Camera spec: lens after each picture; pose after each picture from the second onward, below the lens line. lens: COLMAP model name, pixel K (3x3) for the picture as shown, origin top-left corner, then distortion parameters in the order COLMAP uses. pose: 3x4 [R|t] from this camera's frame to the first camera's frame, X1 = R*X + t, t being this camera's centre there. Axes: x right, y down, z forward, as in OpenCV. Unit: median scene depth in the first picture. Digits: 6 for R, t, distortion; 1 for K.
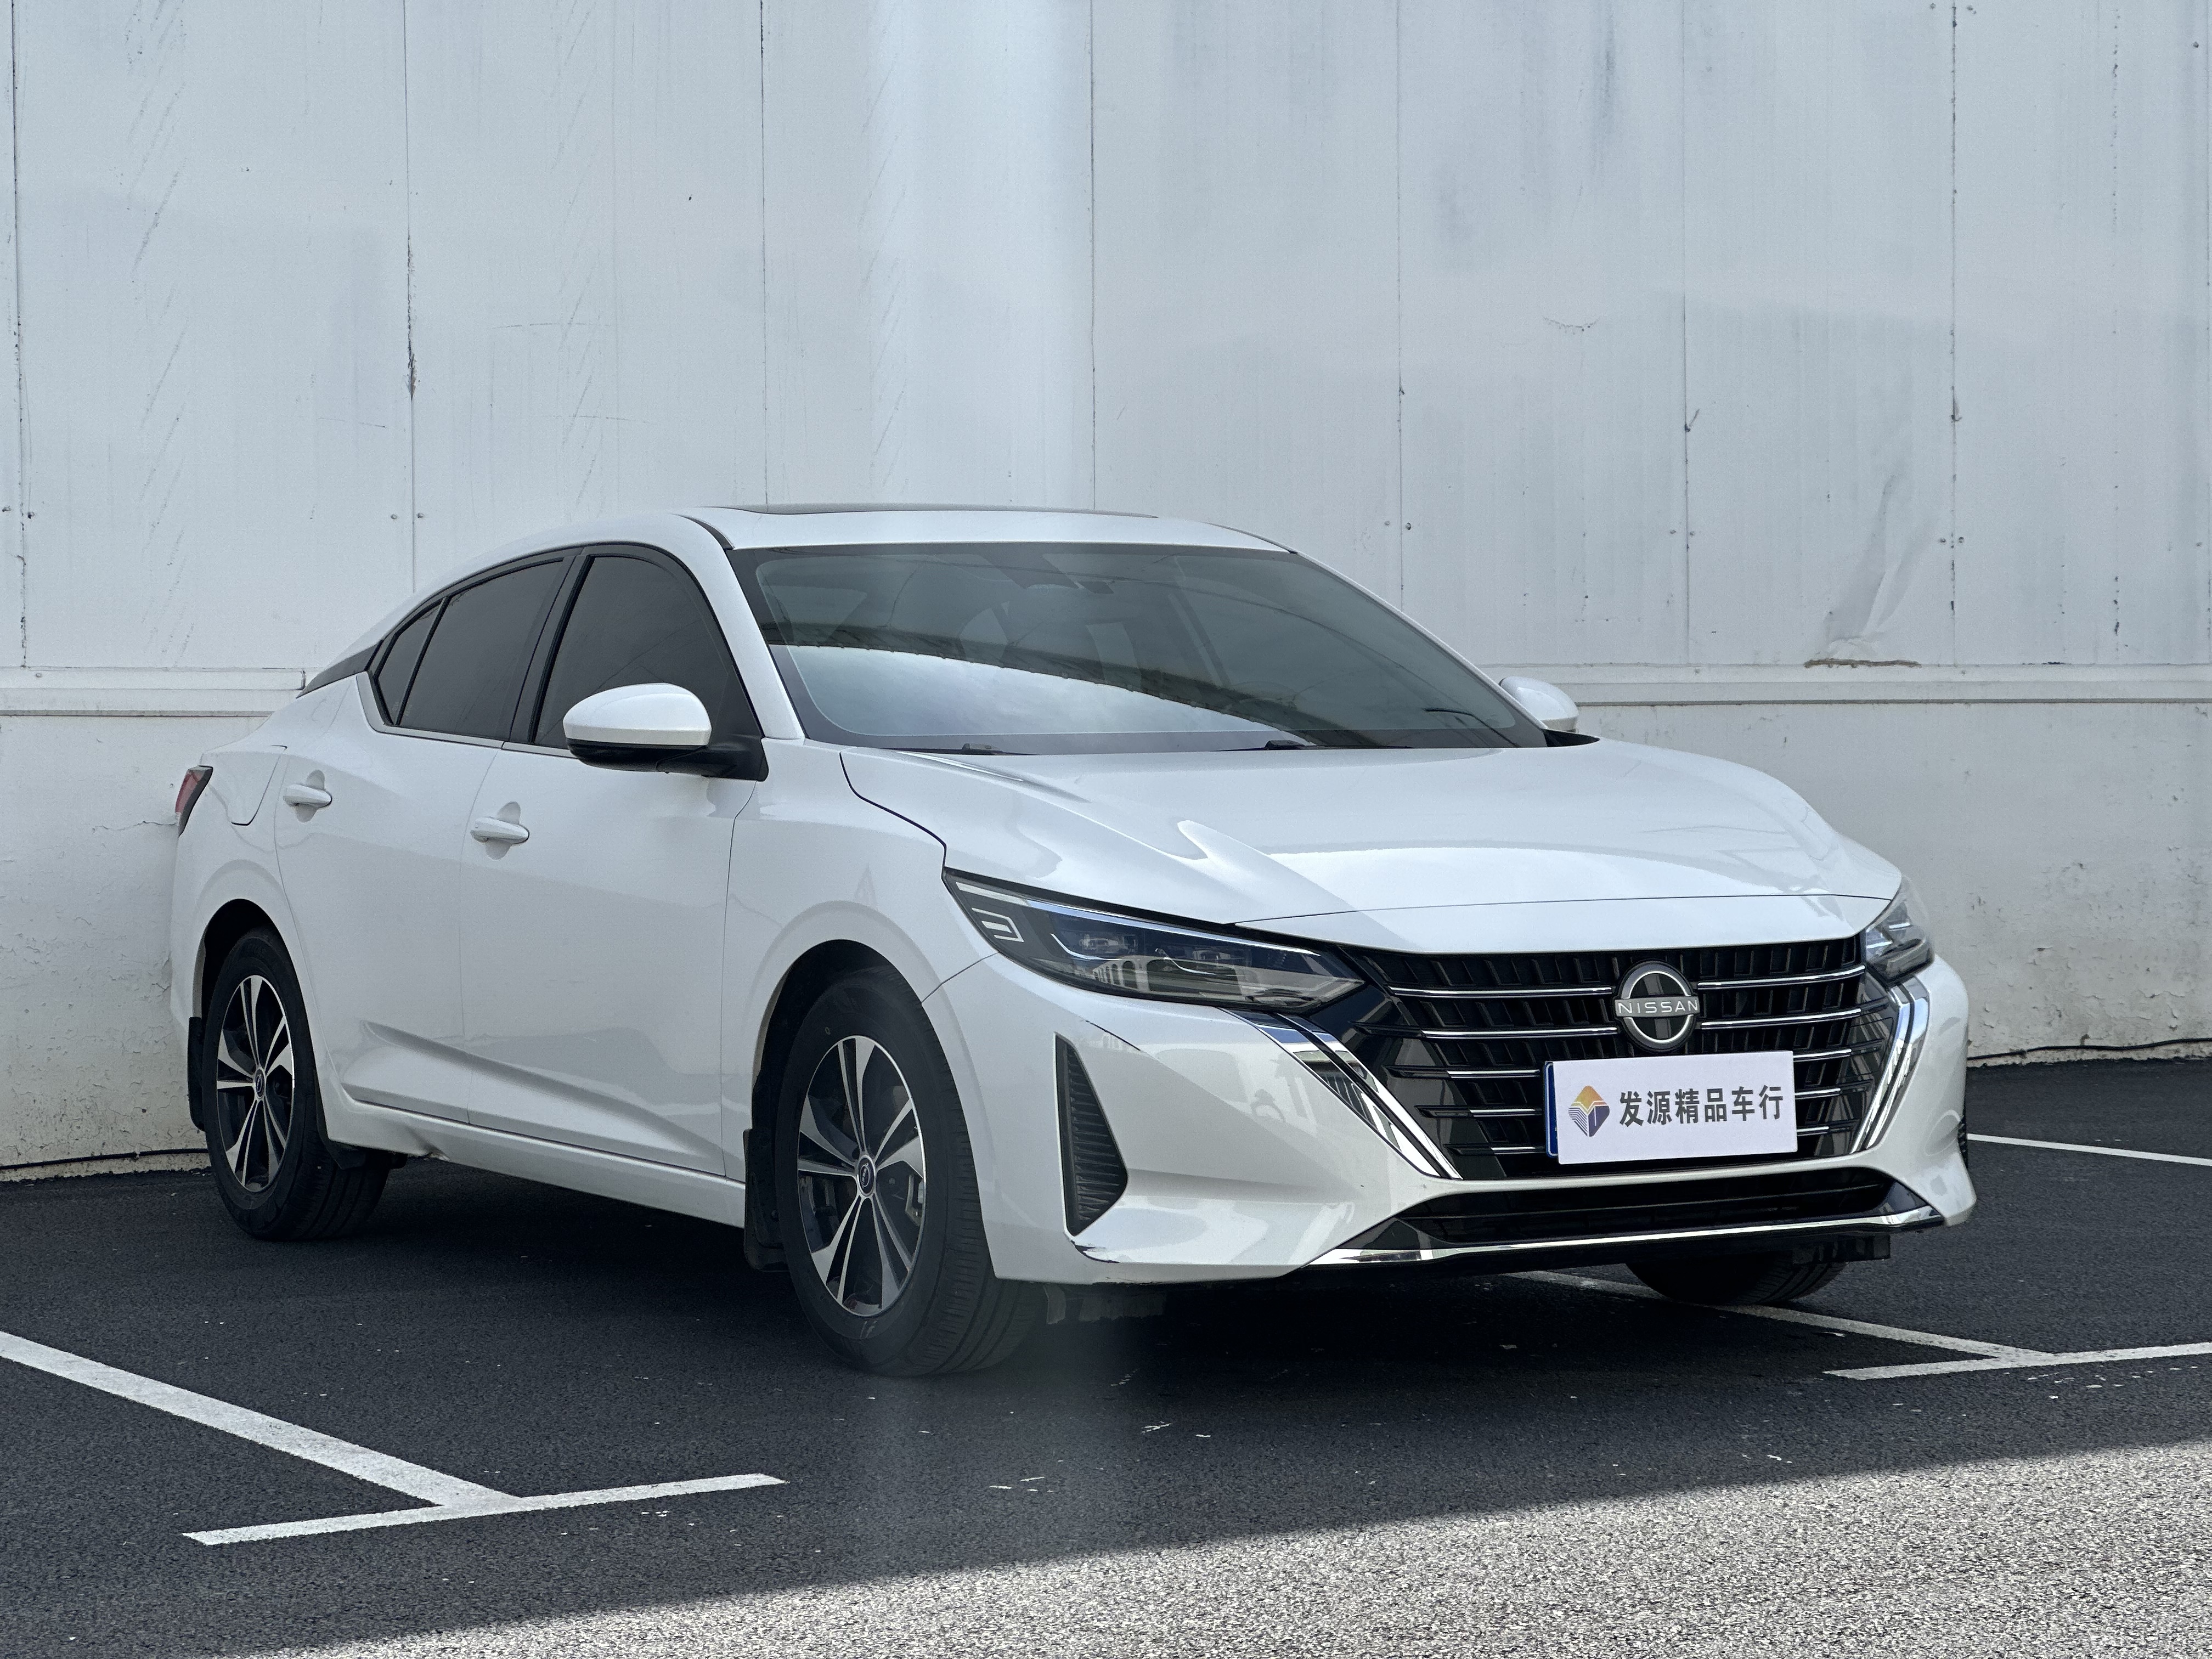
lens RADIAL K [[4943.8, 0, 1144.5], [0, 4943.8, 689.3], [0, 0, 1]] dist [-0.082170, 4.920039]
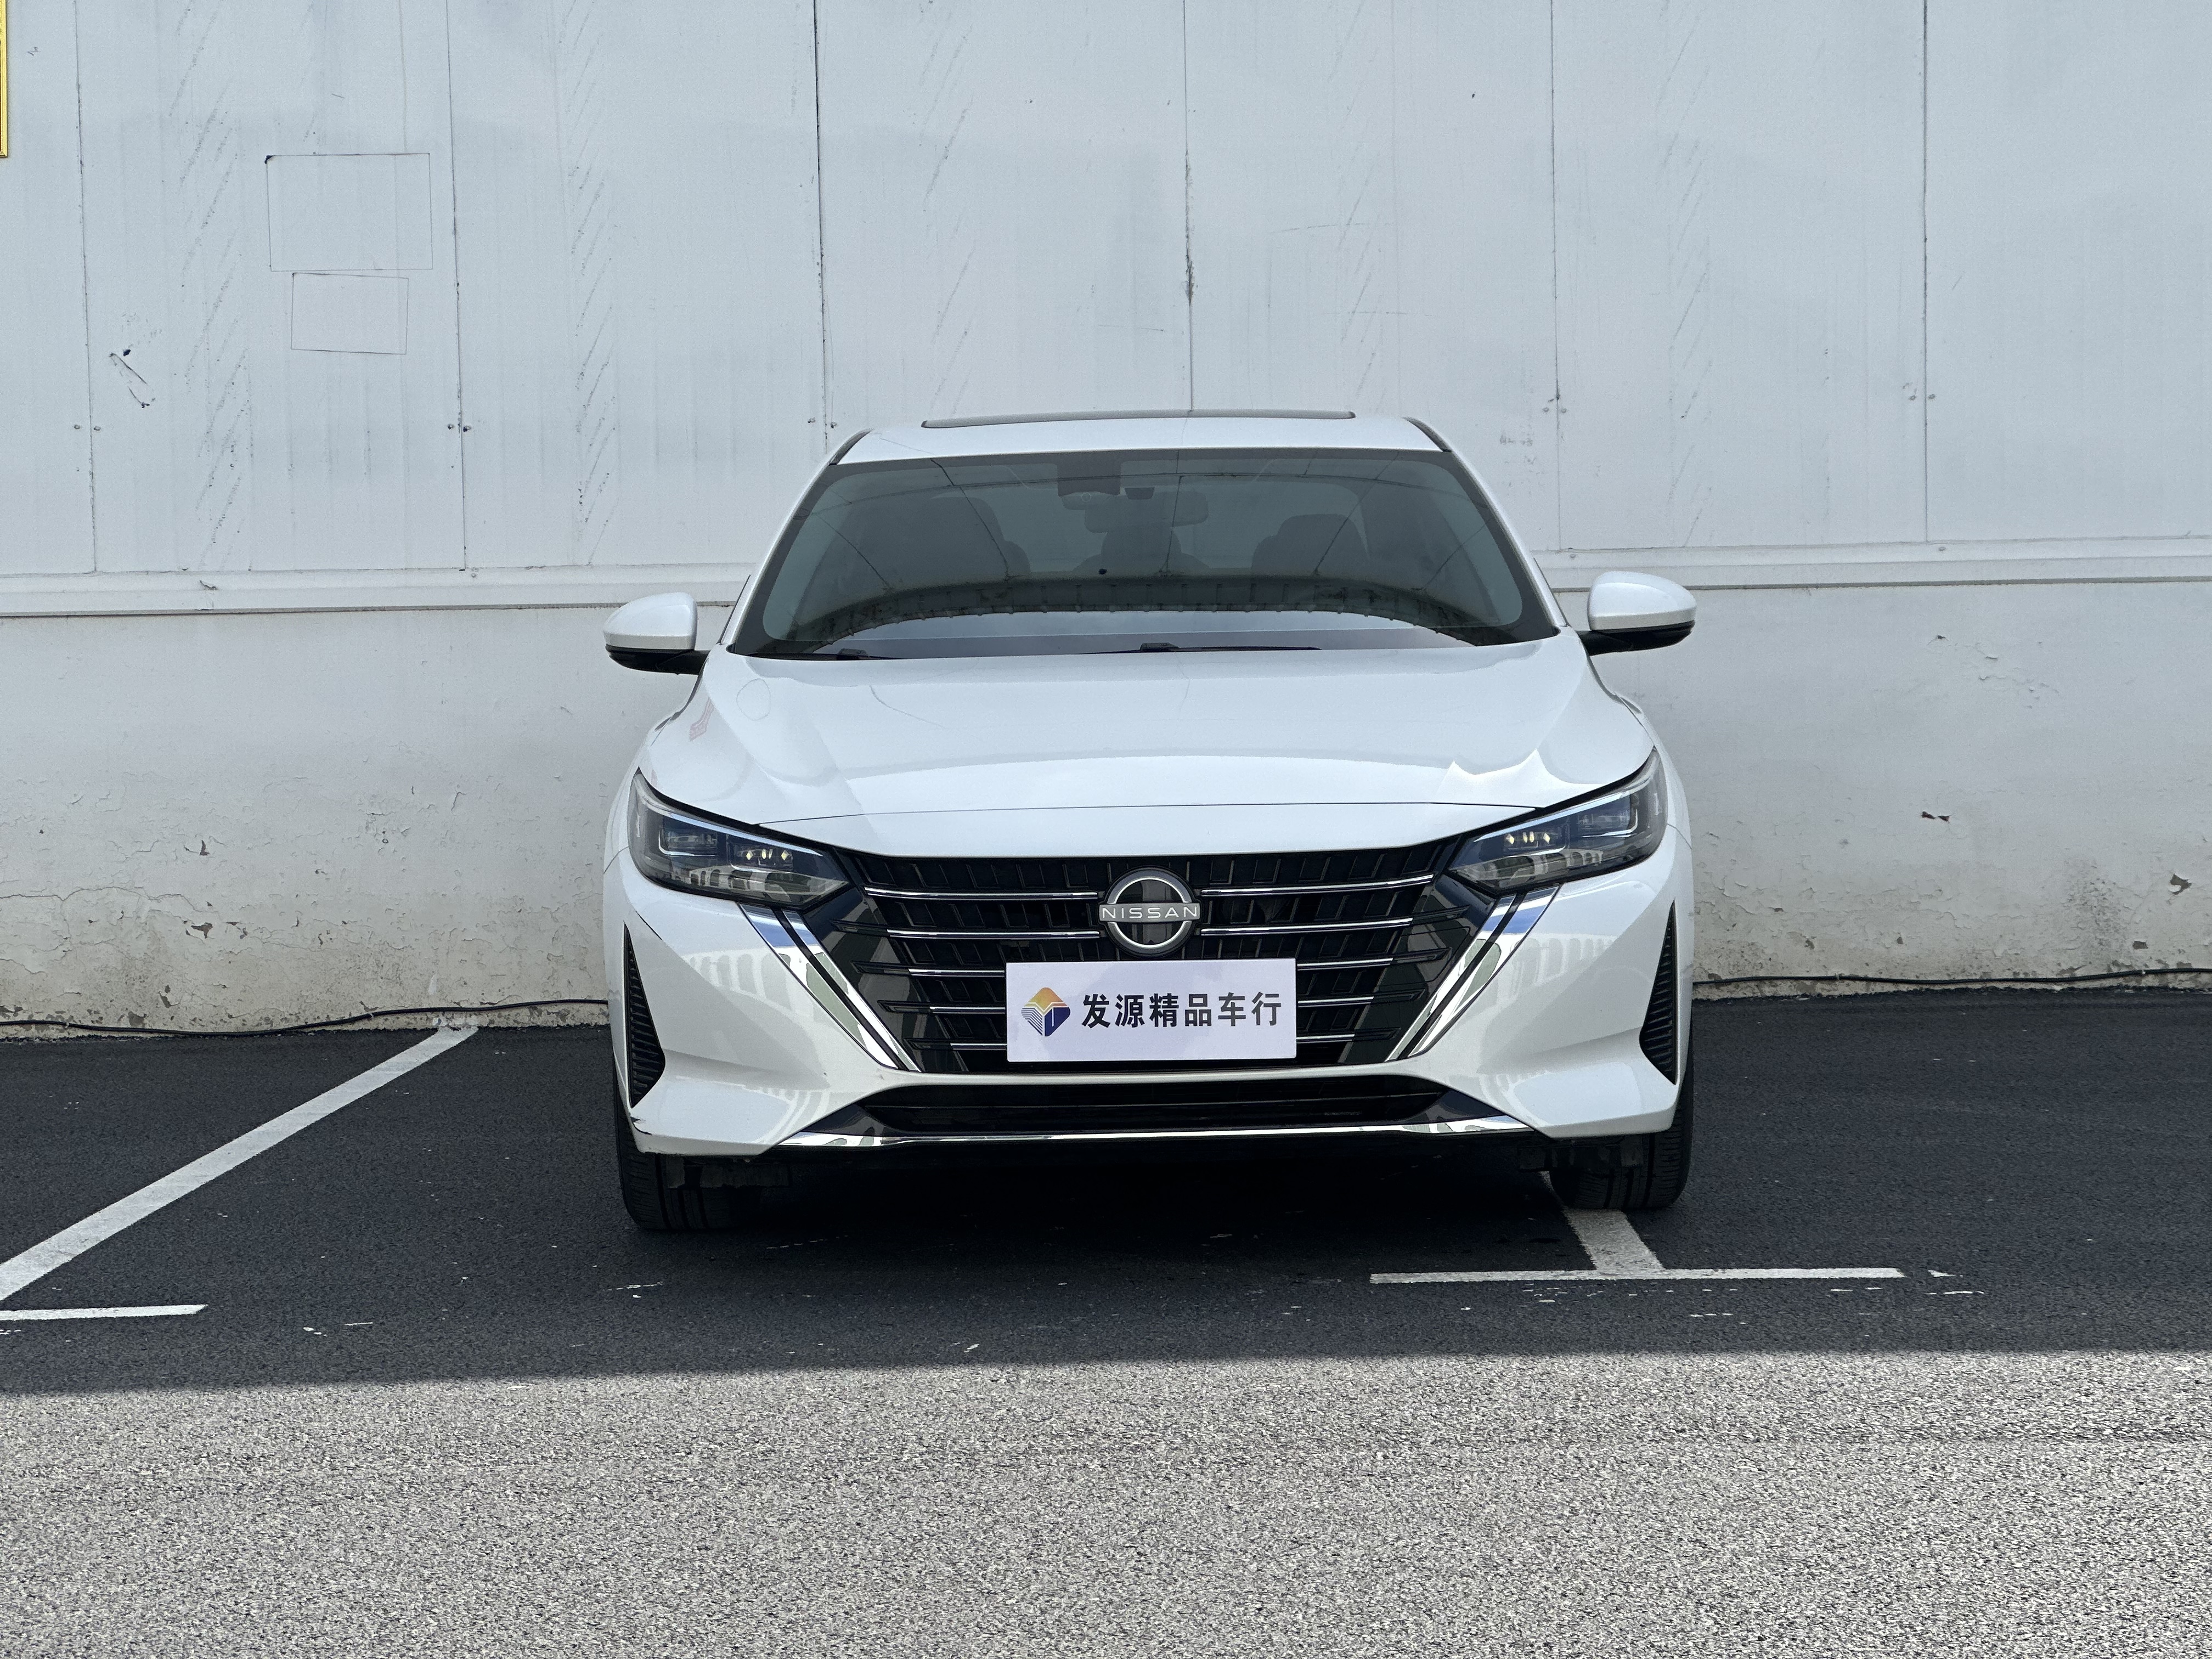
lens RADIAL K [[4930.1, 0, 1150.3], [0, 4930.1, 765.5], [0, 0, 1]] dist [-0.222868, 7.530425]
pose [[0.863966, 0.010909, -0.503432, 0.619265], [0.014203, 0.998840, 0.046018, -0.013175], [0.503349, -0.046908, 0.862809, 0.121342]]
